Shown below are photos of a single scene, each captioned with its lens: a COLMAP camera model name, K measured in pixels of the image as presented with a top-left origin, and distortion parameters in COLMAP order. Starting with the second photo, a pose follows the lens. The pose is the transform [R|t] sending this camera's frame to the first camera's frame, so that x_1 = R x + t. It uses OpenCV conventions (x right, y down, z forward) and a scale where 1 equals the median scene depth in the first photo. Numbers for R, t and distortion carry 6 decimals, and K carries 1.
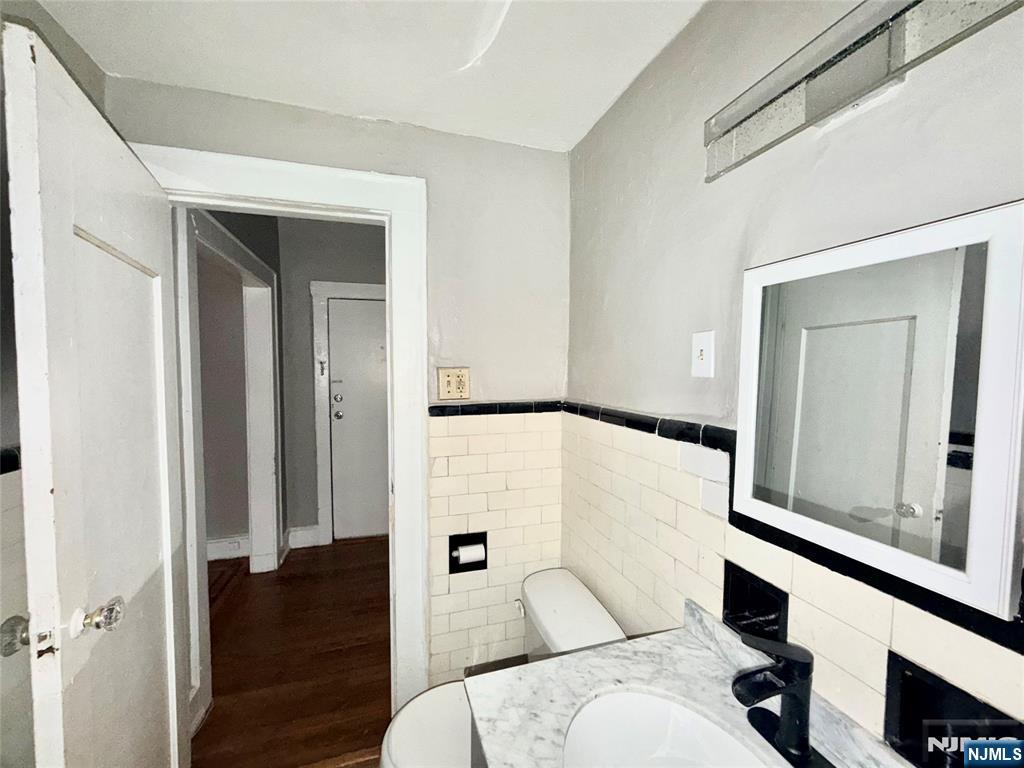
lens RADIAL K [[408.8, 0, 512.0], [0, 408.8, 384.0], [0, 0, 1]] dist [-0.000701, -0.000057]
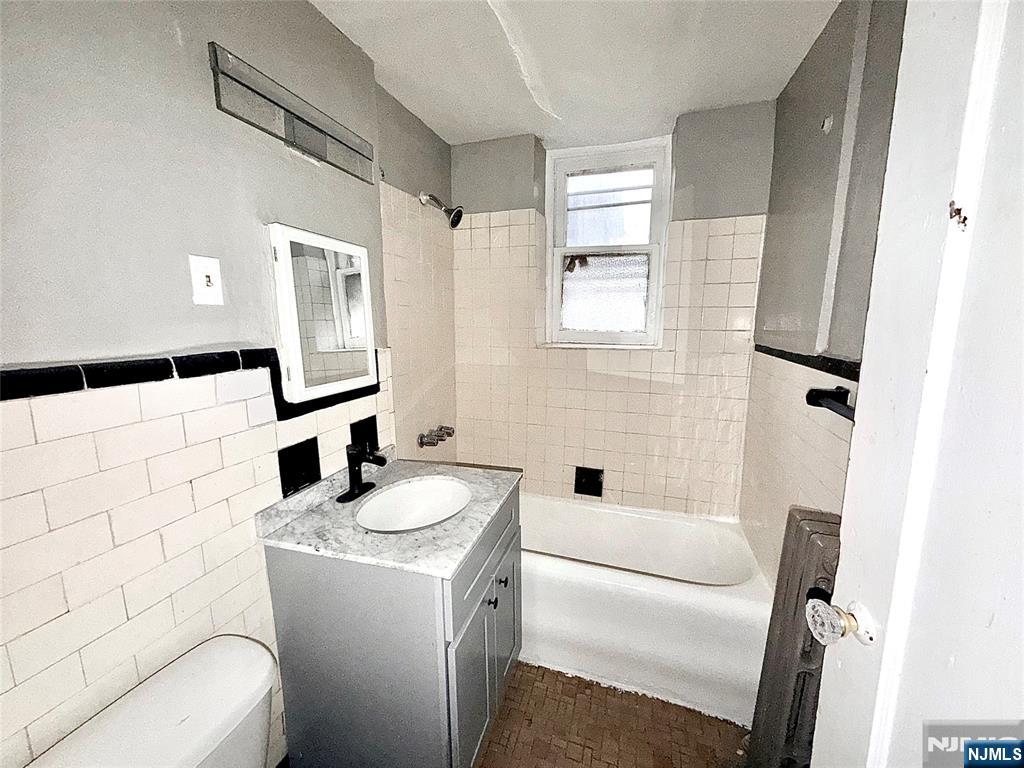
lens RADIAL K [[408.8, 0, 512.0], [0, 408.8, 384.0], [0, 0, 1]] dist [-0.000701, -0.000057]
pose [[-0.826400, -0.087100, 0.556307, -0.758955], [0.017615, 0.983481, 0.180150, 0.007642], [-0.562809, 0.158675, -0.811214, 1.568927]]
